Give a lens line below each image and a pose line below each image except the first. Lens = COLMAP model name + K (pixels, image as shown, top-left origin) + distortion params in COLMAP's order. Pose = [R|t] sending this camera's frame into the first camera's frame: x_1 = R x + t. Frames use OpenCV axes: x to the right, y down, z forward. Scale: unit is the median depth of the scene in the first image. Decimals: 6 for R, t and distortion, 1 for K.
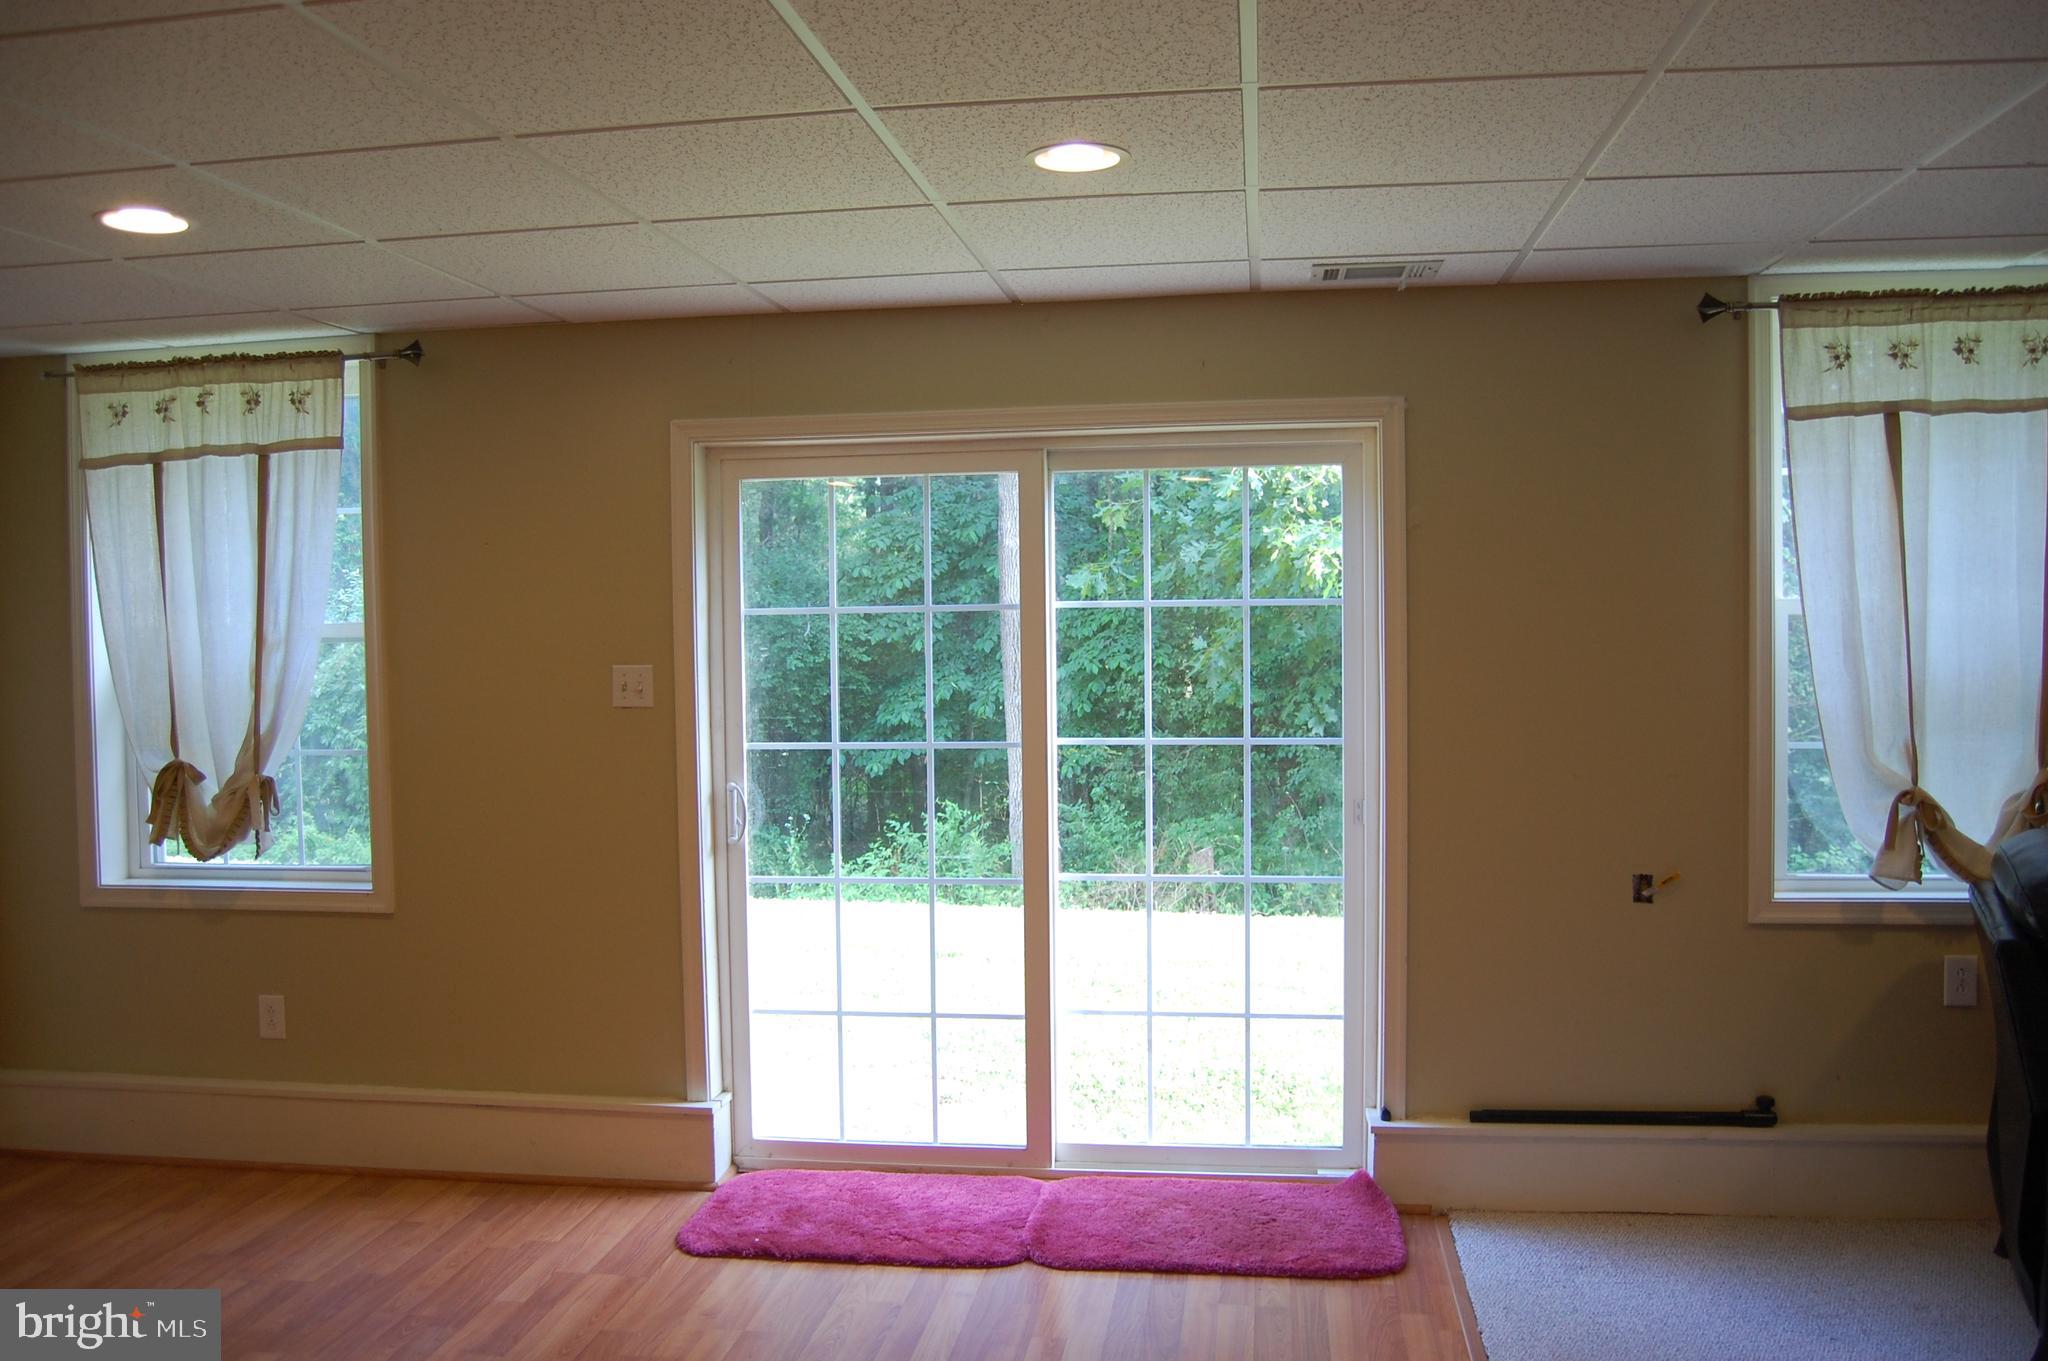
lens RADIAL K [[1606.3, 0, 1025.6], [0, 1606.3, 676.0], [0, 0, 1]] dist [-0.068141, 0.006226]
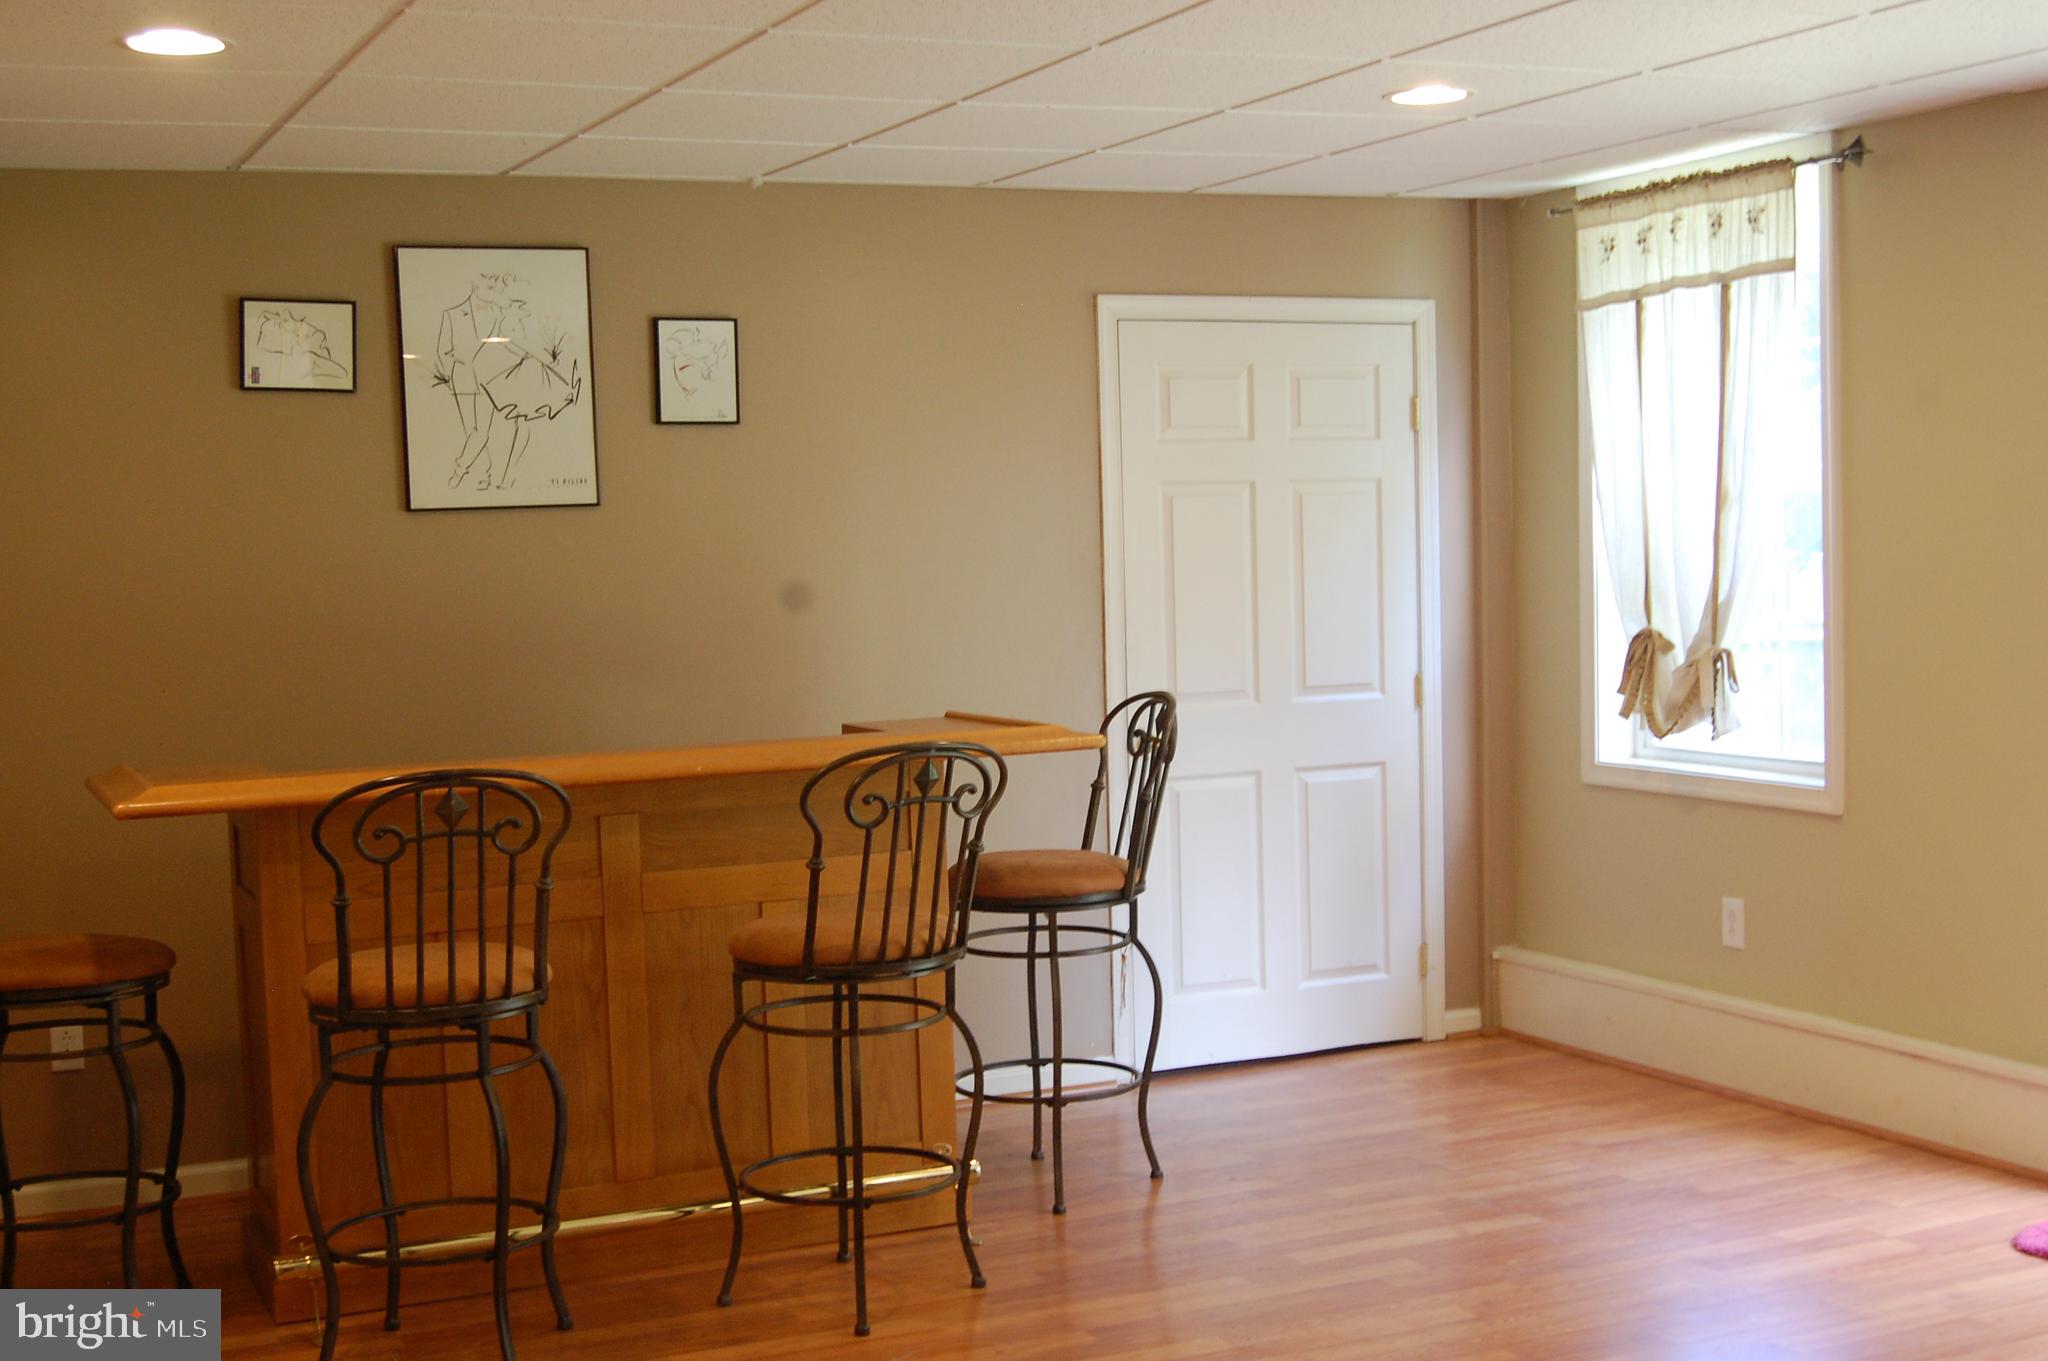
lens RADIAL K [[2665.1, 0, 1024.8], [0, 2665.1, 680.6], [0, 0, 1]] dist [-0.098693, 0.000000]
pose [[0.535984, 0.048787, -0.842817, 0.560277], [-0.005975, 0.998523, 0.054000, 0.003769], [0.844207, -0.023908, 0.535484, -0.123748]]
